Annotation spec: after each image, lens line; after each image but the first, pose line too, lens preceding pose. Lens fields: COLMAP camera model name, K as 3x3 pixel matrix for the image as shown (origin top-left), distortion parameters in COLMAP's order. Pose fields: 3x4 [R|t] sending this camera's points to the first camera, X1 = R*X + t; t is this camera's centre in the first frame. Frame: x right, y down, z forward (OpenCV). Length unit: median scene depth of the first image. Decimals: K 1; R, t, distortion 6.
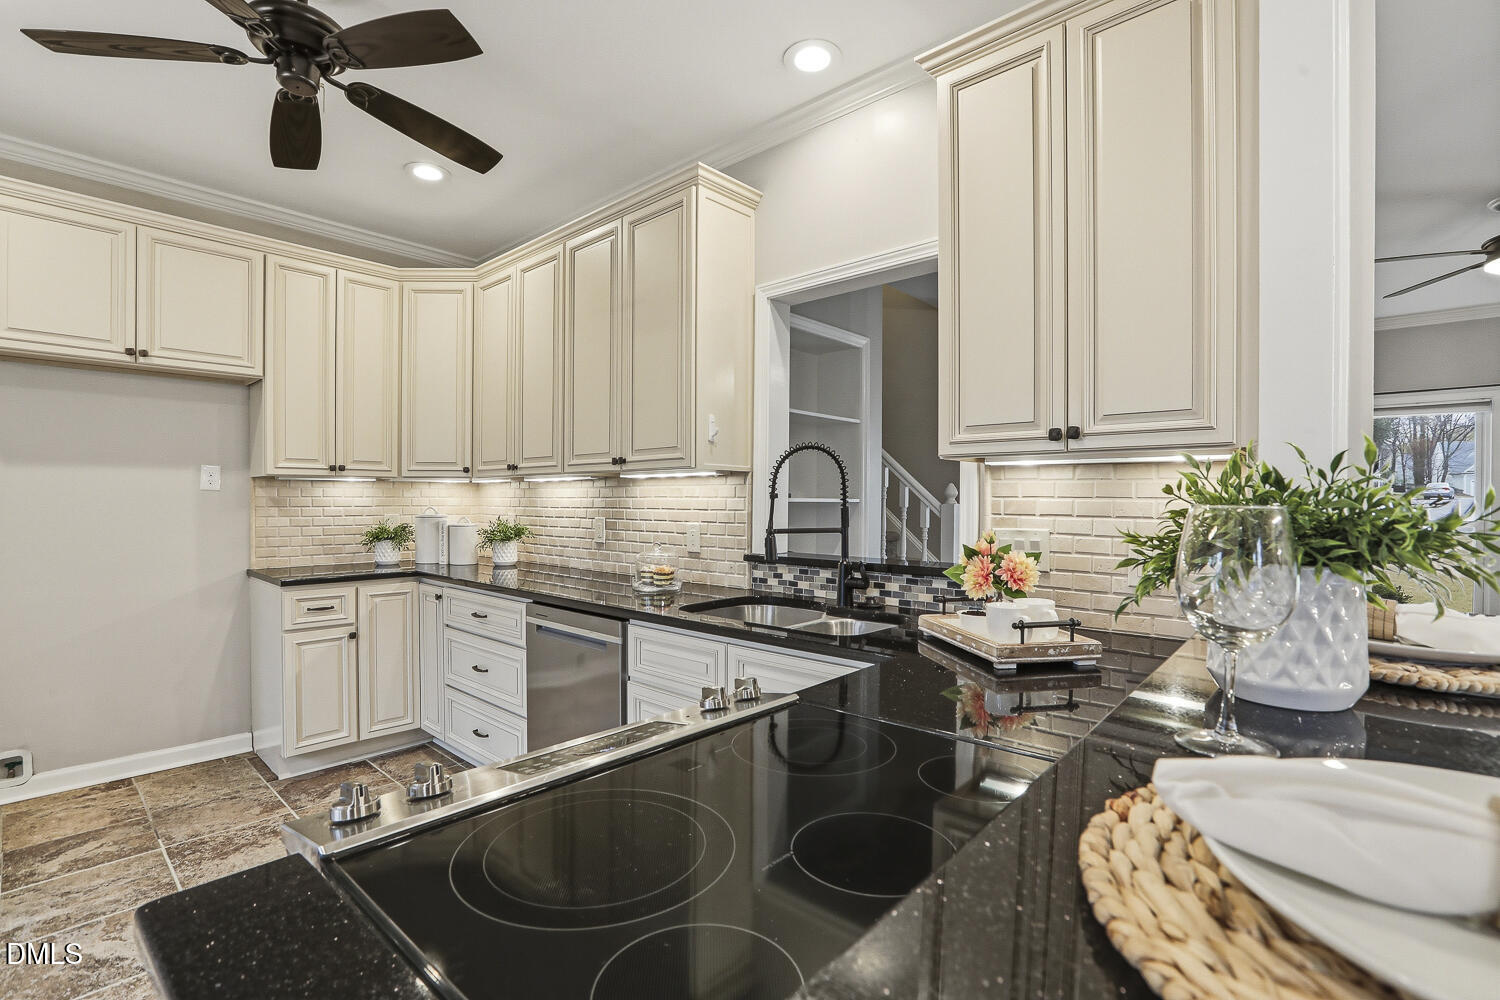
lens RADIAL K [[684.2, 0, 749.3], [0, 684.2, 505.5], [0, 0, 1]] dist [-0.030717, 0.003079]
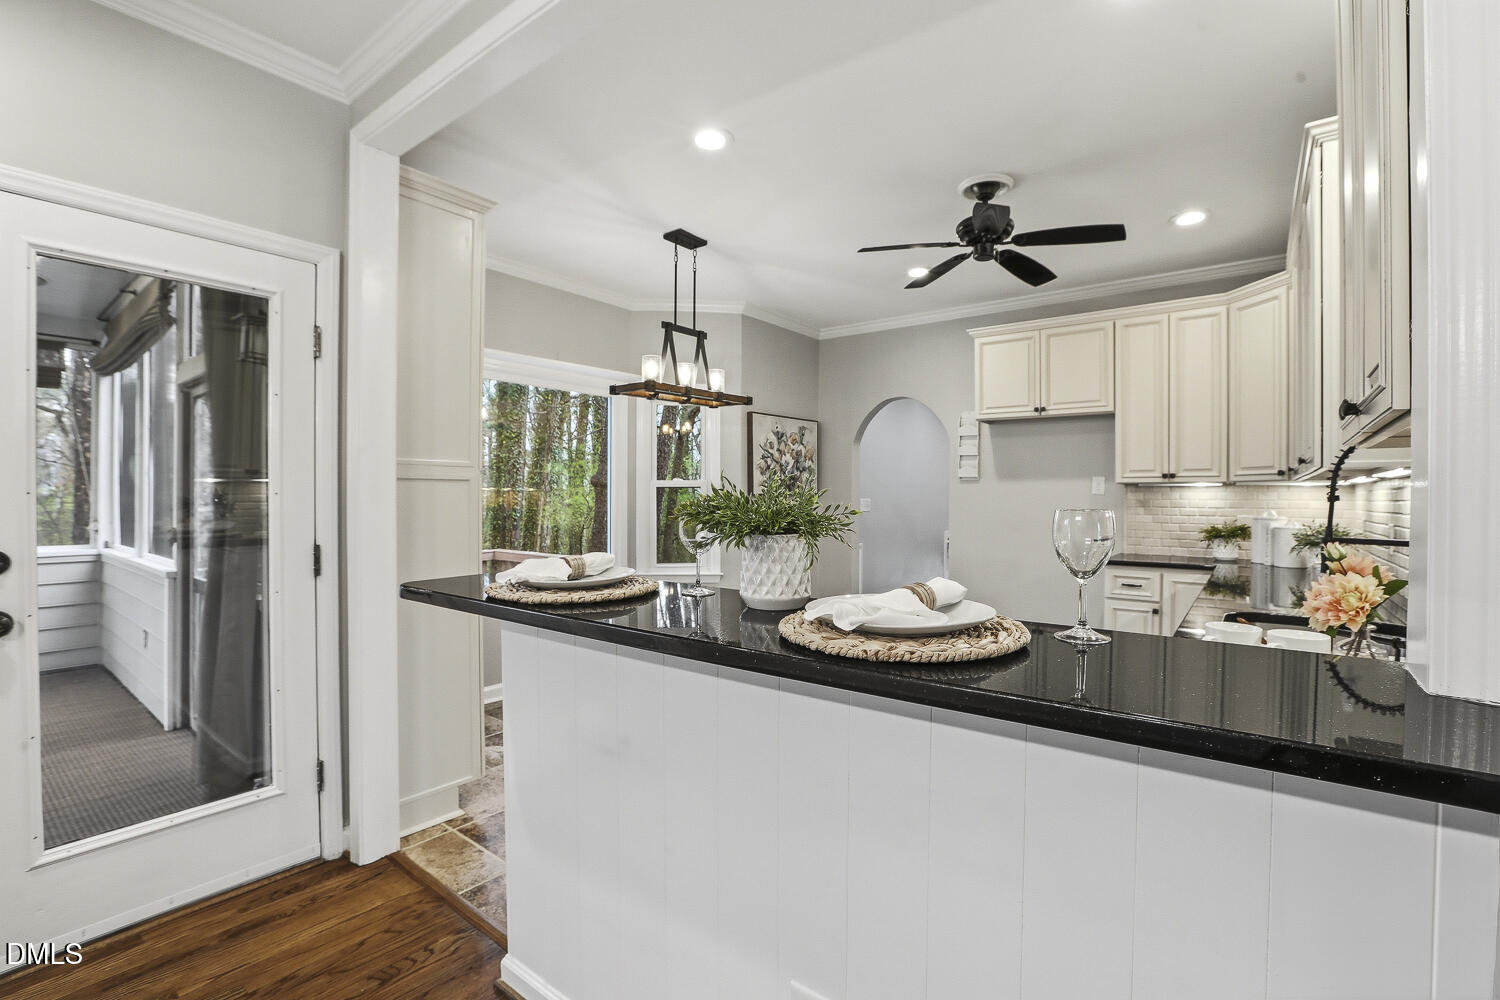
lens RADIAL K [[684.2, 0, 747.8], [0, 684.2, 499.8], [0, 0, 1]] dist [-0.030717, 0.003079]
pose [[0.064488, 0.001113, -0.997918, 0.570896], [-0.013989, 0.999902, 0.000212, -0.001483], [0.997820, 0.013946, 0.064497, 0.164427]]
